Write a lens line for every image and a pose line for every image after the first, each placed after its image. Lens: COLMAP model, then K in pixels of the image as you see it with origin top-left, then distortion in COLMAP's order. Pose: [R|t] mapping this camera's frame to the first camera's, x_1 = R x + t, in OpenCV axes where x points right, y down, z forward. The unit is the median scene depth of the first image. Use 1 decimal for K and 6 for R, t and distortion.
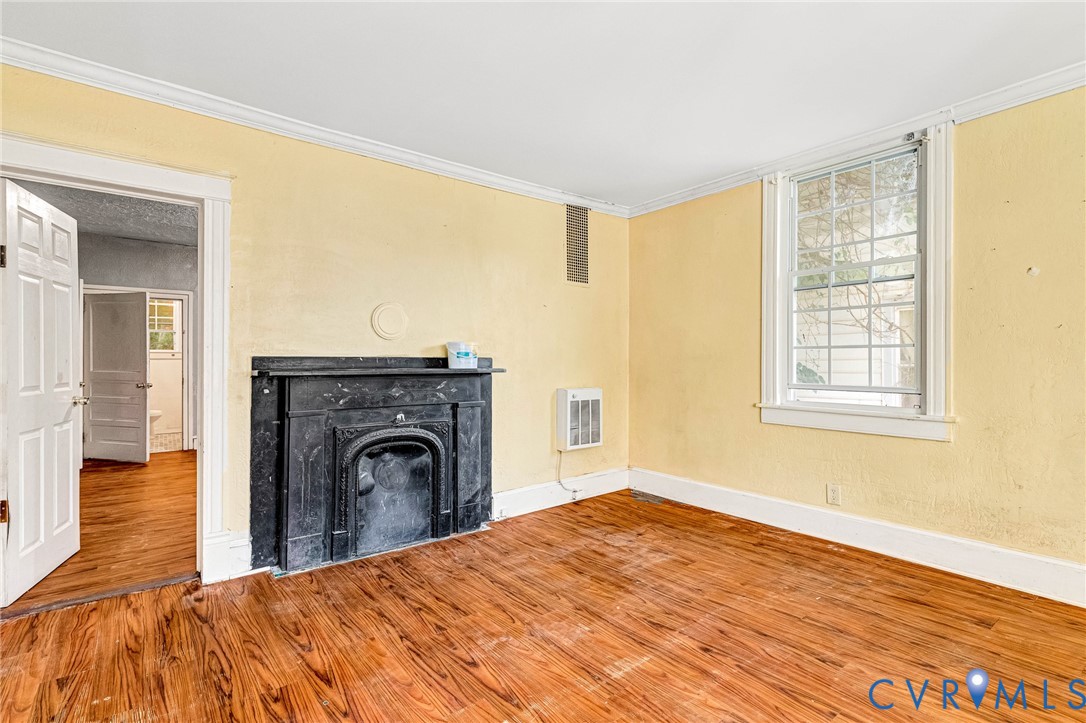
lens RADIAL K [[498.9, 0, 543.0], [0, 498.9, 360.9], [0, 0, 1]] dist [0.003487, 0.000064]
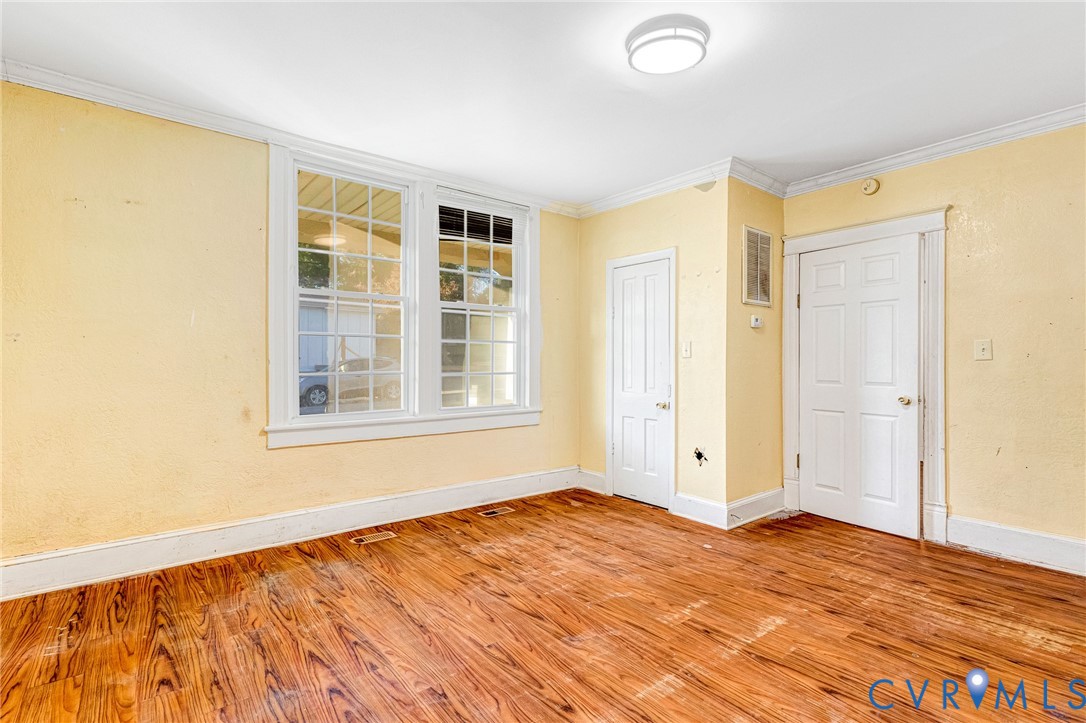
lens RADIAL K [[498.9, 0, 541.8], [0, 498.9, 363.7], [0, 0, 1]] dist [0.003487, 0.000064]
pose [[-0.999986, -0.000998, -0.005168, 0.407608], [-0.000993, 0.999999, -0.001059, 0.006824], [0.005169, -0.001054, -0.999986, 1.994230]]
